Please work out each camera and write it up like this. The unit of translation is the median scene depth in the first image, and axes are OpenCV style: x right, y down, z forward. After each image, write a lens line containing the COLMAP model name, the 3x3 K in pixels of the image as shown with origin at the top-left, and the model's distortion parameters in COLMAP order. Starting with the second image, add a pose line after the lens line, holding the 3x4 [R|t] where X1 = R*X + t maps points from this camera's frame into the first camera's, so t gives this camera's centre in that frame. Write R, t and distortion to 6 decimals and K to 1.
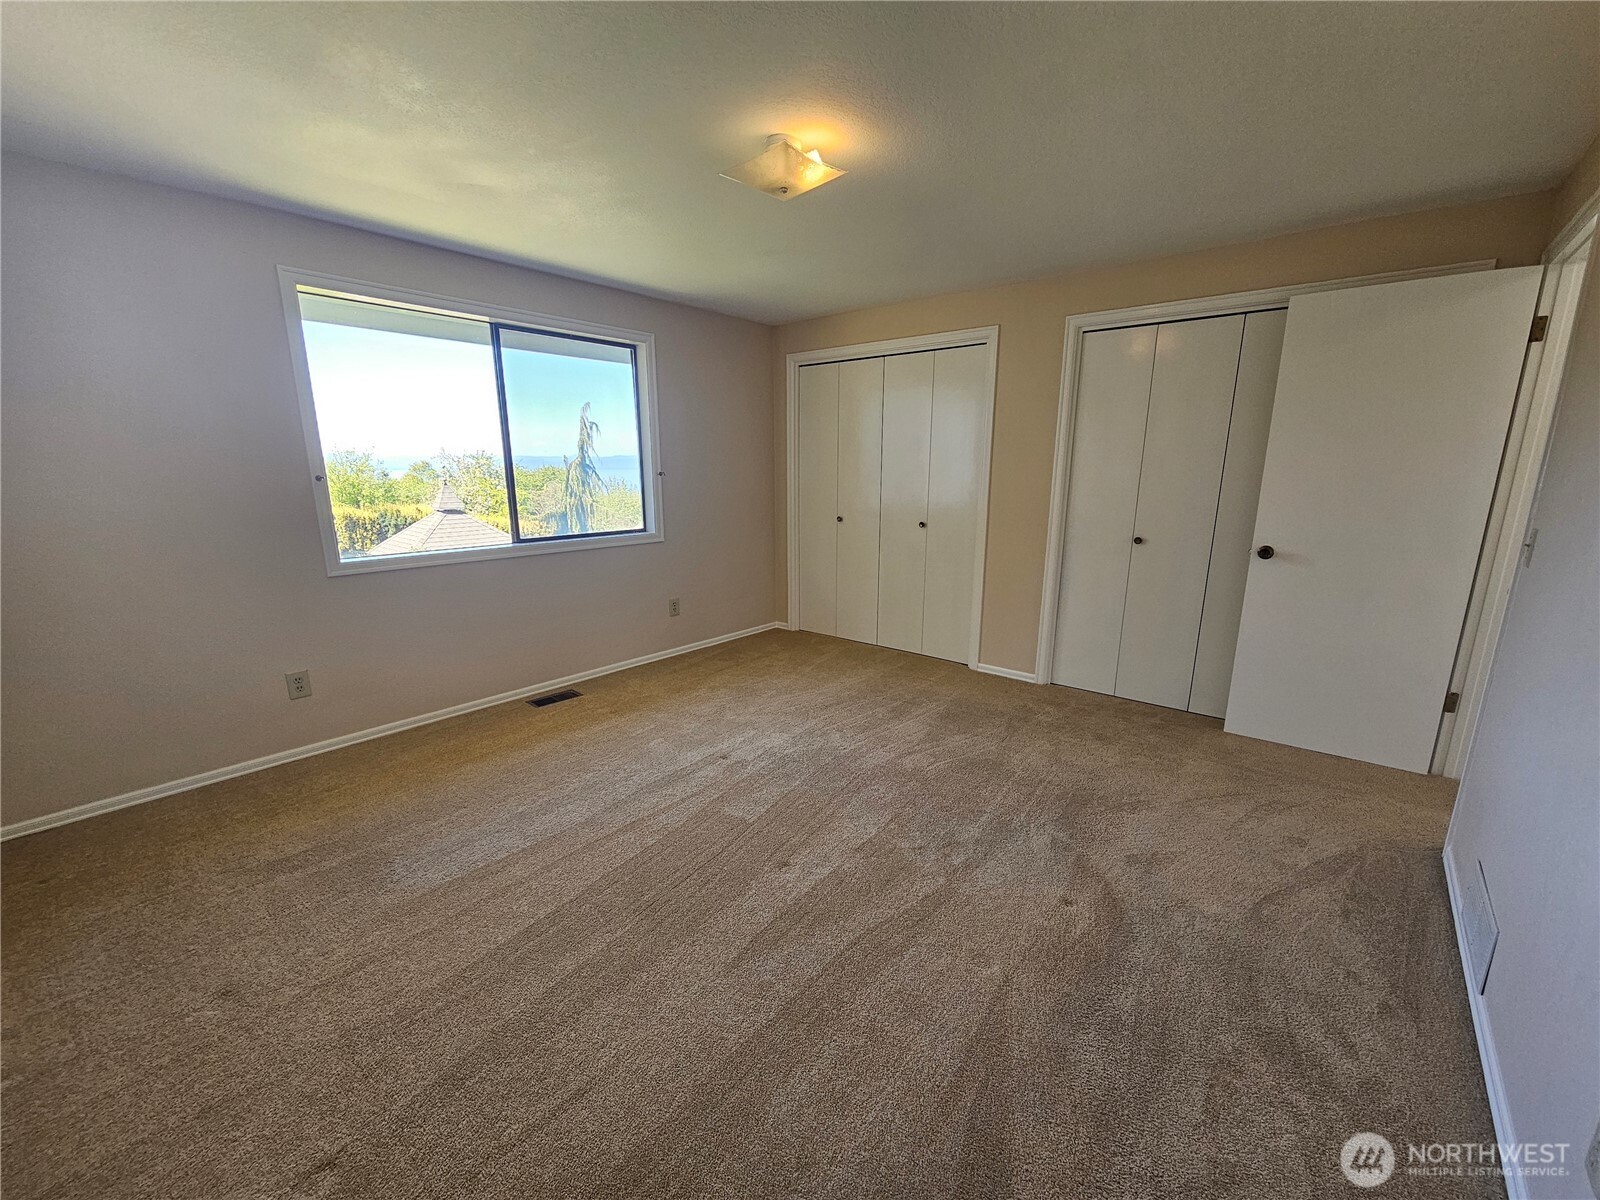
lens RADIAL K [[649.8, 0, 799.3], [0, 649.8, 609.3], [0, 0, 1]] dist [-0.003124, -0.001005]
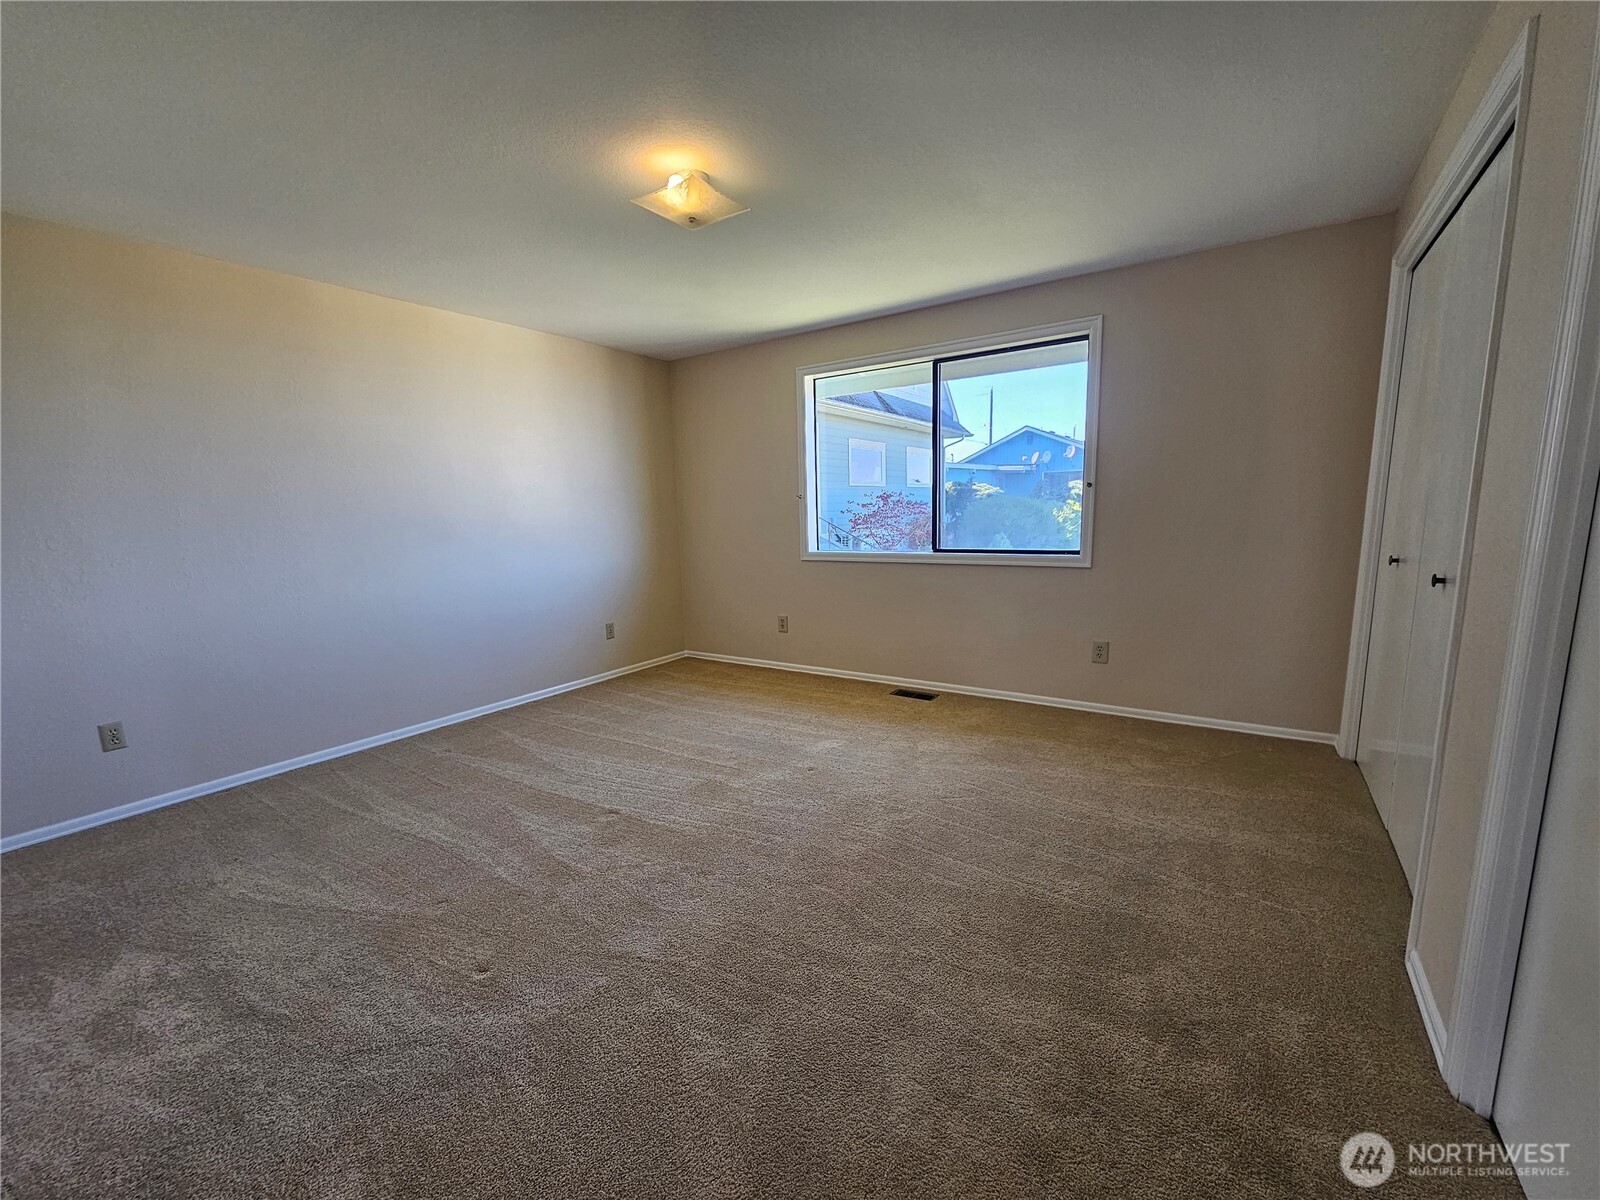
lens RADIAL K [[649.8, 0, 804.4], [0, 649.8, 614.2], [0, 0, 1]] dist [-0.003124, -0.001005]
pose [[0.126730, 0.155139, -0.979730, 0.645933], [-0.186956, 0.973728, 0.130006, -0.101828], [0.974160, 0.166690, 0.152405, 0.628921]]
